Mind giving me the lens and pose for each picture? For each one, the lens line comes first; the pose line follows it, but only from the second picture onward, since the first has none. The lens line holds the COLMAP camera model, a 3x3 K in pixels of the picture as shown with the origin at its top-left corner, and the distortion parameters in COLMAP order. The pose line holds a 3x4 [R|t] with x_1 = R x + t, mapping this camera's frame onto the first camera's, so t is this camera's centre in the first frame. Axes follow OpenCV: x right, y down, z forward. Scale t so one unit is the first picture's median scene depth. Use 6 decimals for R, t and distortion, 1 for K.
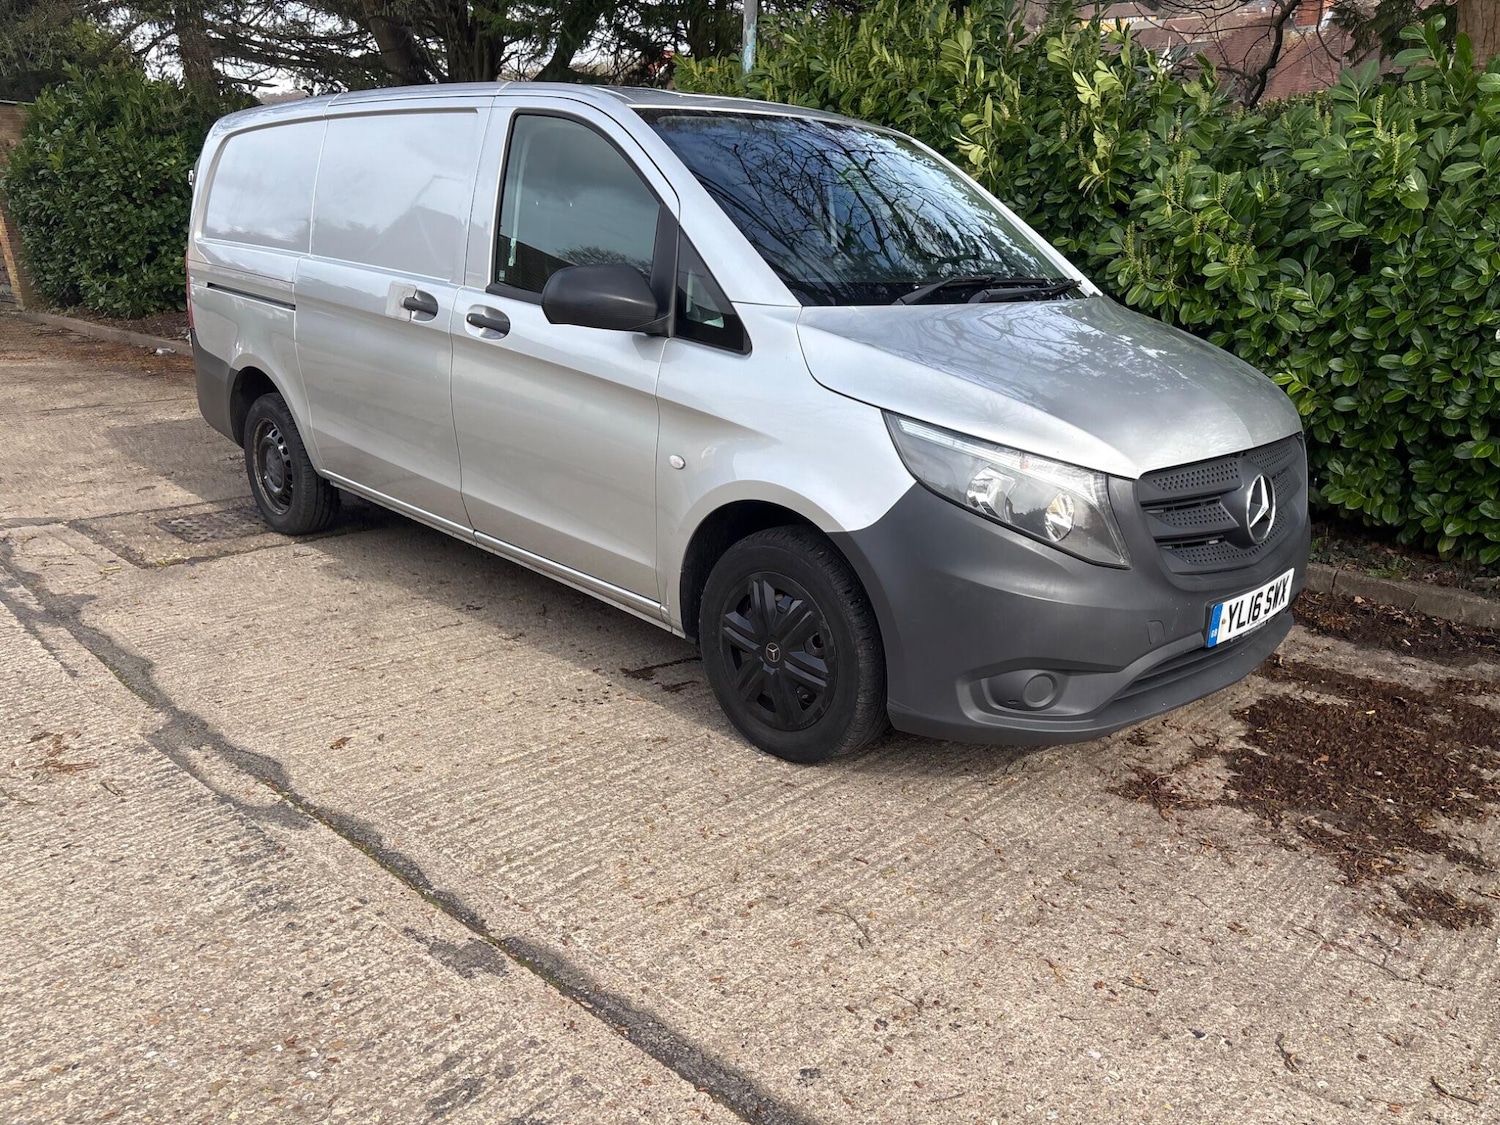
lens RADIAL K [[1156.9, 0, 773.5], [0, 1156.9, 557.2], [0, 0, 1]] dist [0.045852, -0.060133]
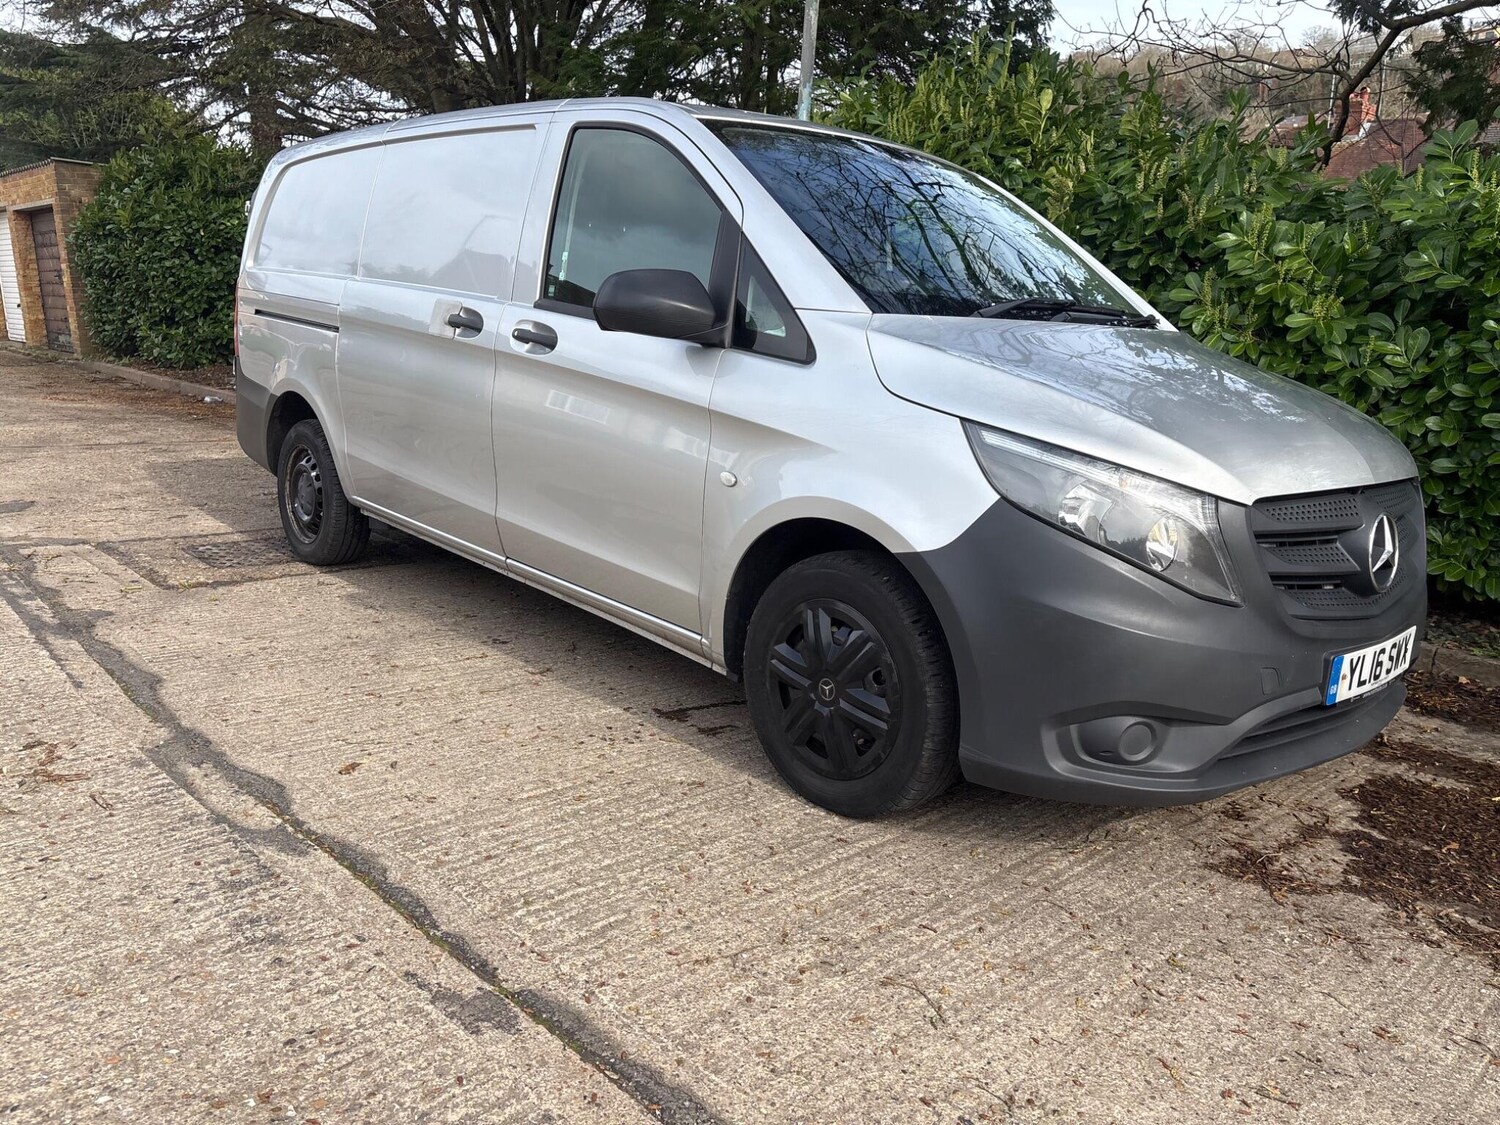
lens RADIAL K [[1146.5, 0, 736.3], [0, 1146.5, 540.2], [0, 0, 1]] dist [0.048748, -0.052010]
pose [[0.997902, 0.041763, -0.049470, -0.030071], [-0.045926, 0.995215, -0.086240, 0.044571], [0.045632, 0.088331, 0.995045, 0.090822]]
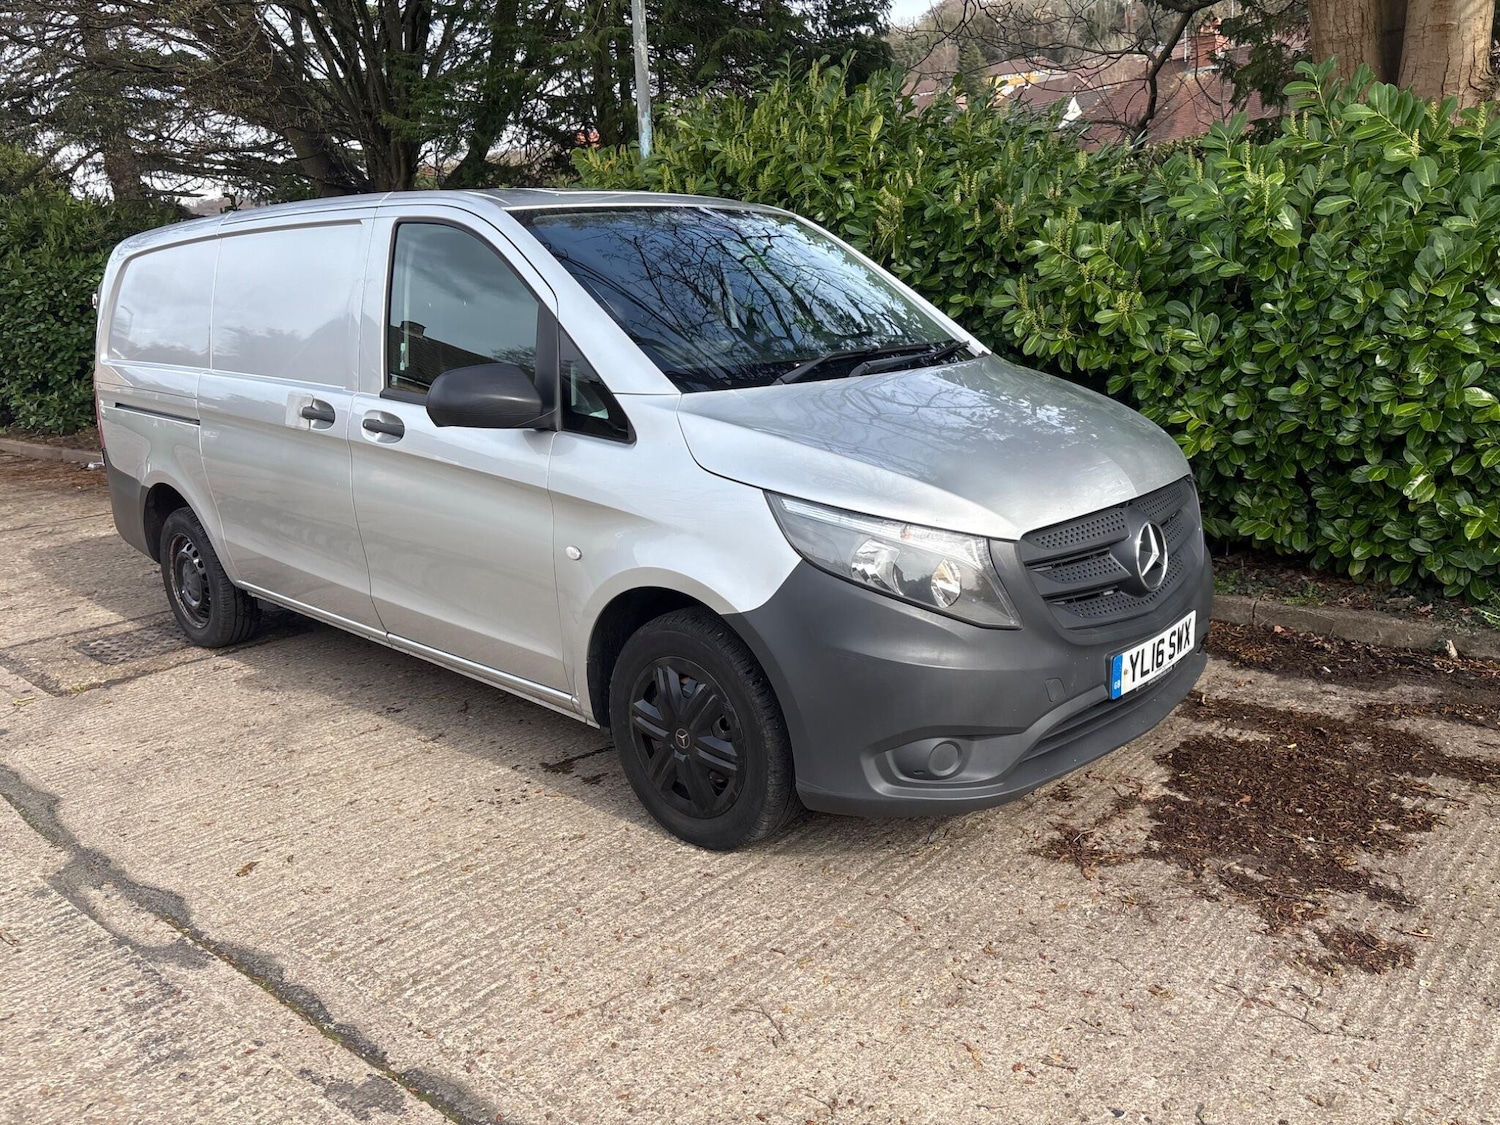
lens RADIAL K [[1151.2, 0, 756.9], [0, 1151.2, 535.2], [0, 0, 1]] dist [0.055427, -0.066012]
pose [[0.996632, -0.078936, 0.022228, 0.052619], [0.080262, 0.994524, -0.066938, -0.018492], [-0.016822, 0.068497, 0.997509, 0.003223]]
